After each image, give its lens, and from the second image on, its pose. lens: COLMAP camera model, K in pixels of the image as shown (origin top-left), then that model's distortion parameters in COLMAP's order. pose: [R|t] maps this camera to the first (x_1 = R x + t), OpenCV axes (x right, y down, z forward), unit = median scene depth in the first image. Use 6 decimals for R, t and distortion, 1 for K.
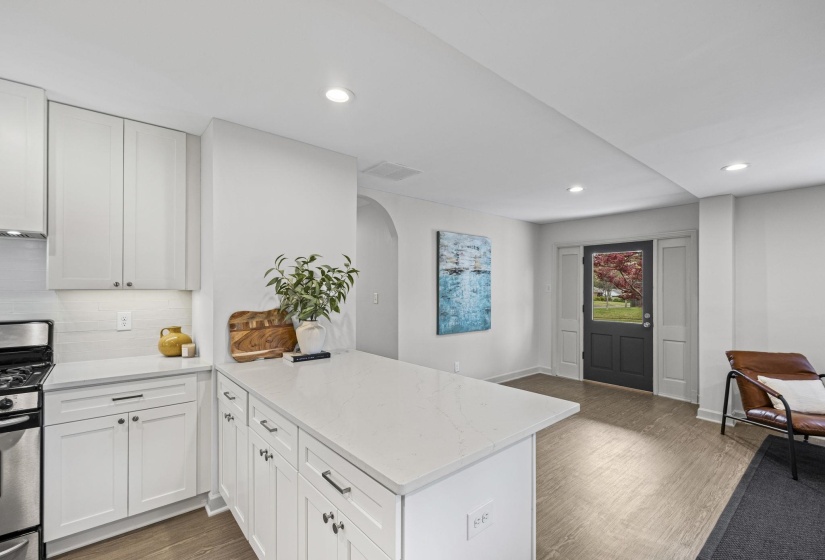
lens RADIAL K [[366.0, 0, 411.4], [0, 366.0, 285.4], [0, 0, 1]] dist [-0.001546, -0.000872]
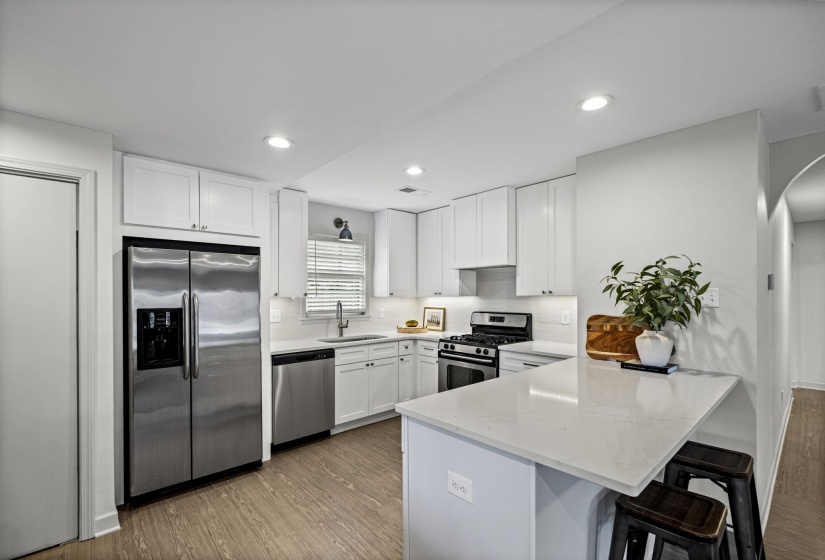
lens RADIAL K [[367.7, 0, 414.4], [0, 367.7, 292.5], [0, 0, 1]] dist [0.000478, -0.001178]
pose [[0.034915, -0.006588, -0.999369, 0.347516], [0.008883, 0.999941, -0.006282, 0.001439], [0.999351, -0.008658, 0.034972, 0.202639]]
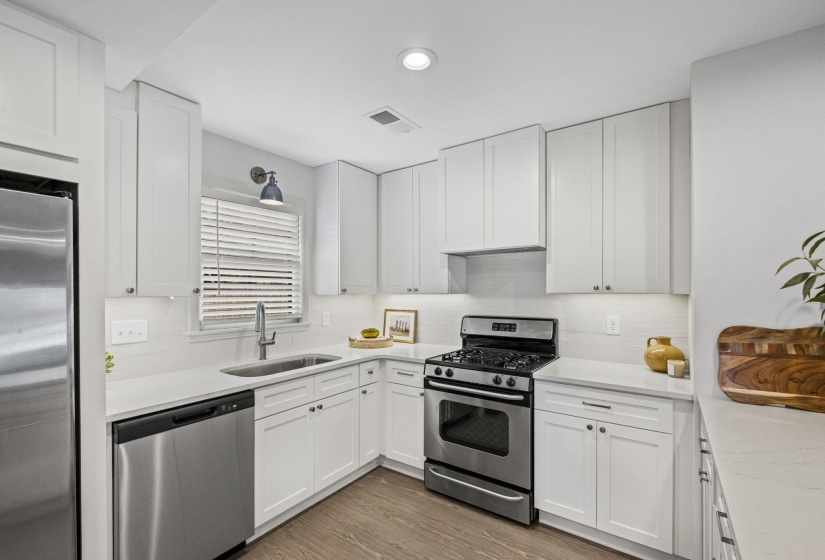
lens RADIAL K [[367.7, 0, 414.4], [0, 367.7, 292.5], [0, 0, 1]] dist [0.000478, -0.001178]
pose [[0.251864, 0.000491, -0.967763, 0.019093], [0.007215, 0.999971, 0.002385, 0.001718], [0.967736, -0.007583, 0.251853, 0.132211]]
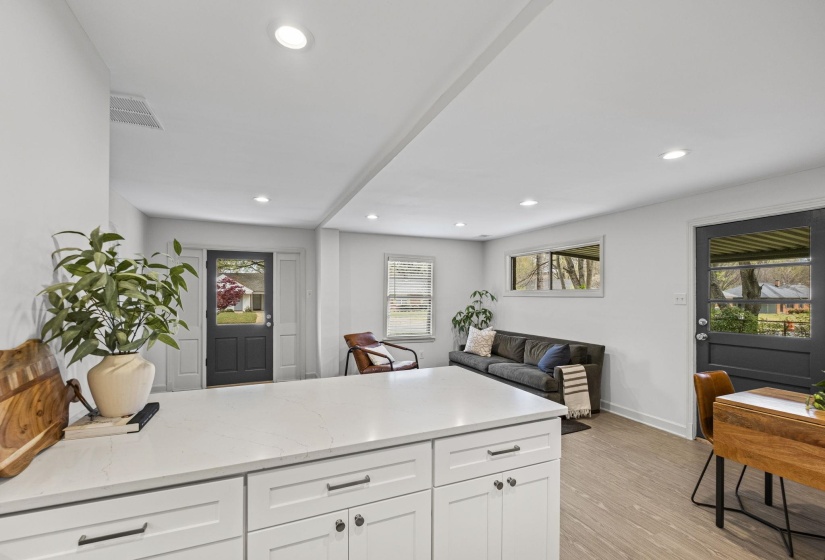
lens RADIAL K [[365.8, 0, 411.2], [0, 365.8, 293.6], [0, 0, 1]] dist [-0.016496, -0.000270]
pose [[0.290404, -0.001871, 0.956902, -0.366962], [-0.006344, 0.999972, 0.003880, 0.001329], [-0.956883, -0.007197, 0.290384, 0.238482]]
